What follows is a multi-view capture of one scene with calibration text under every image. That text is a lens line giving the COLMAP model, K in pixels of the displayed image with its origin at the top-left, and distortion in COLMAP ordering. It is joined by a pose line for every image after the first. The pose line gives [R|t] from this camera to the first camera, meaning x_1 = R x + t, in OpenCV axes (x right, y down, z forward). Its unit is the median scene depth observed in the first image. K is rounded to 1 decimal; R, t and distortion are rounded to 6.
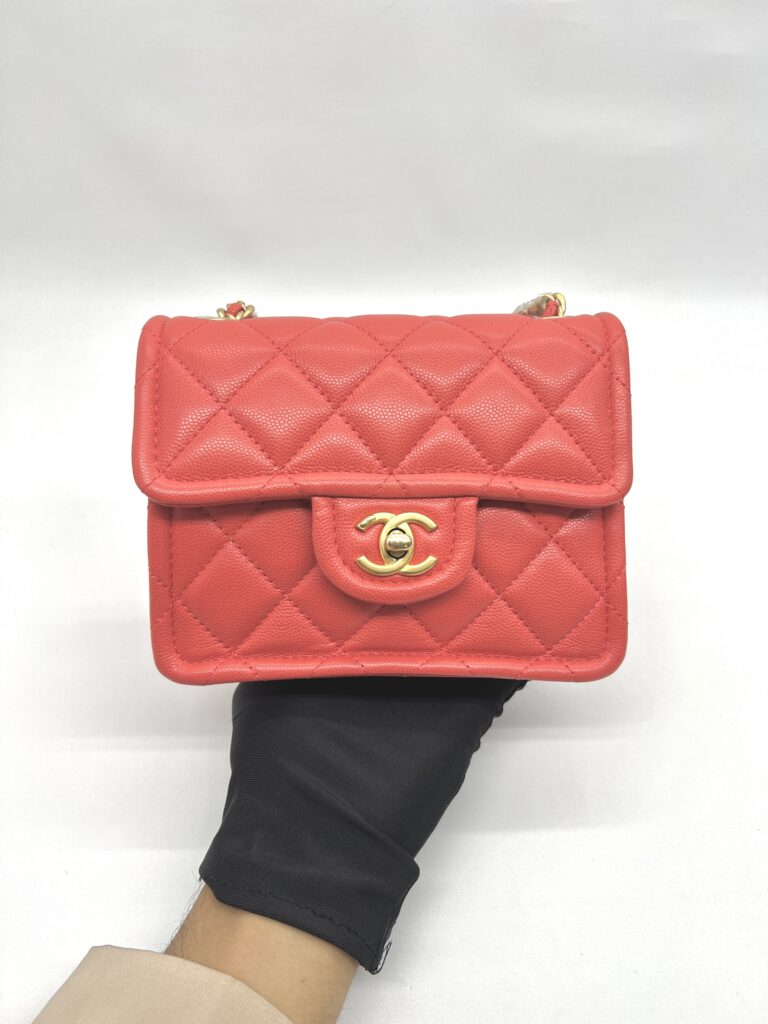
lens RADIAL K [[783.4, 0, 378.6], [0, 783.4, 509.5], [0, 0, 1]] dist [0.068003, 0.001099]
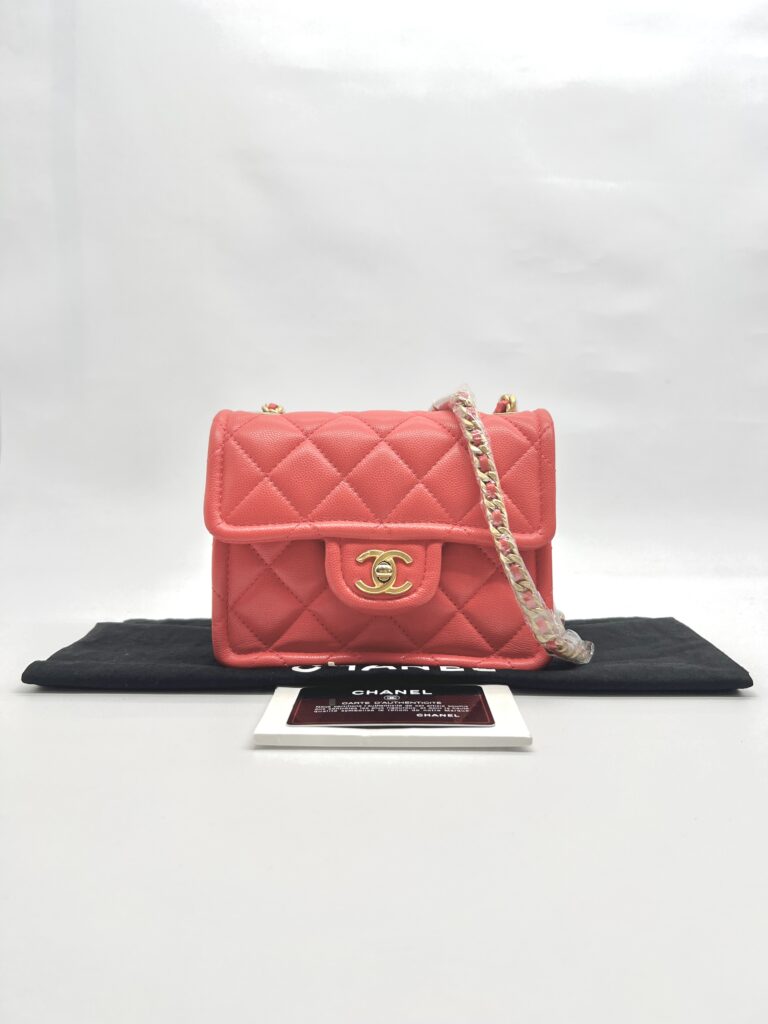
lens RADIAL K [[783.4, 0, 387.2], [0, 783.4, 513.6], [0, 0, 1]] dist [0.068003, 0.001099]
pose [[0.997561, 0.016471, -0.067828, 0.119452], [-0.020498, 0.998041, -0.059113, 0.021773], [0.066722, 0.060359, 0.995944, -0.406836]]
